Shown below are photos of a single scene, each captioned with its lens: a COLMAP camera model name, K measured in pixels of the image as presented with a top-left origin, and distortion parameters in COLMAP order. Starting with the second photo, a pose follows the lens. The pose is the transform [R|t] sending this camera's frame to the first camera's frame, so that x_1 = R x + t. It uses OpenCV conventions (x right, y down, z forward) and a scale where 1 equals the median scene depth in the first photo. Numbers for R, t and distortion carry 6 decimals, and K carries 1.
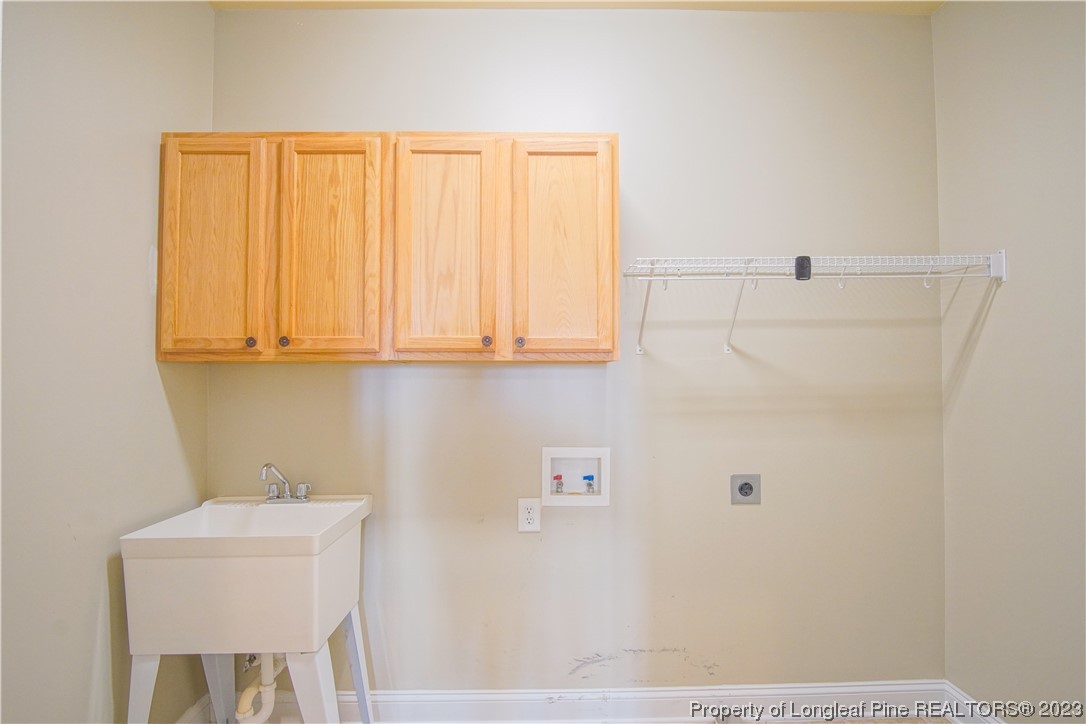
lens RADIAL K [[596.9, 0, 543.7], [0, 596.9, 365.3], [0, 0, 1]] dist [-0.033311, 0.008173]
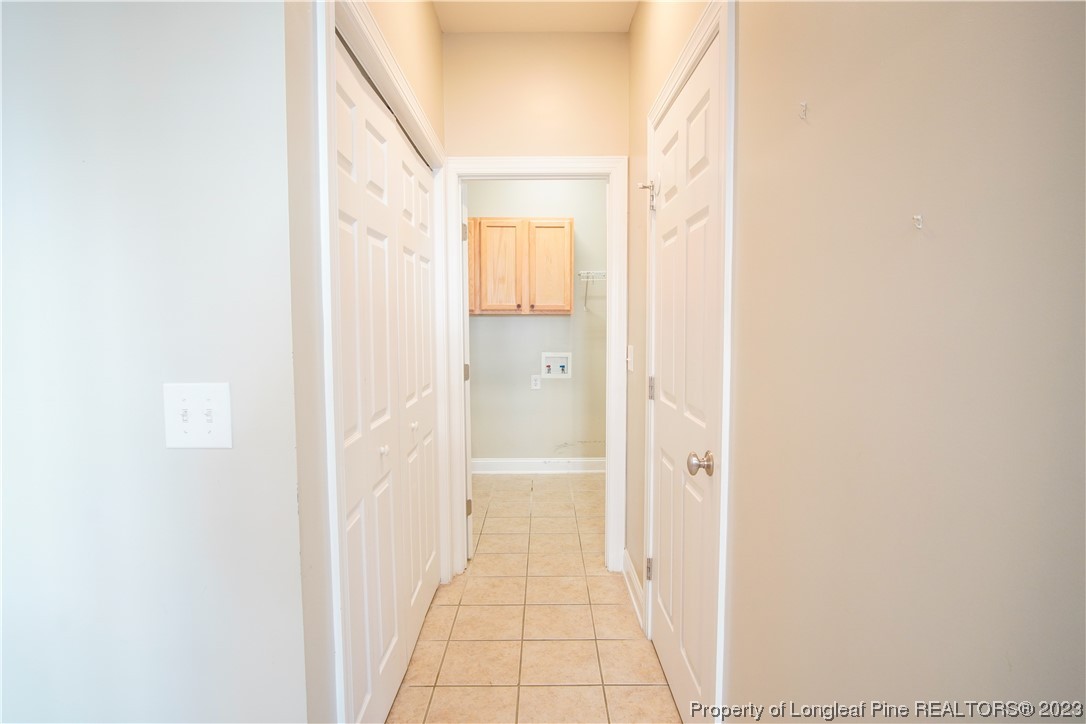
lens RADIAL K [[596.9, 0, 540.5], [0, 596.9, 365.3], [0, 0, 1]] dist [-0.033311, 0.008173]
pose [[0.999866, 0.003558, -0.015986, 0.033922], [-0.002084, 0.995824, 0.091272, -0.022014], [0.016244, -0.091227, 0.995698, -1.428677]]
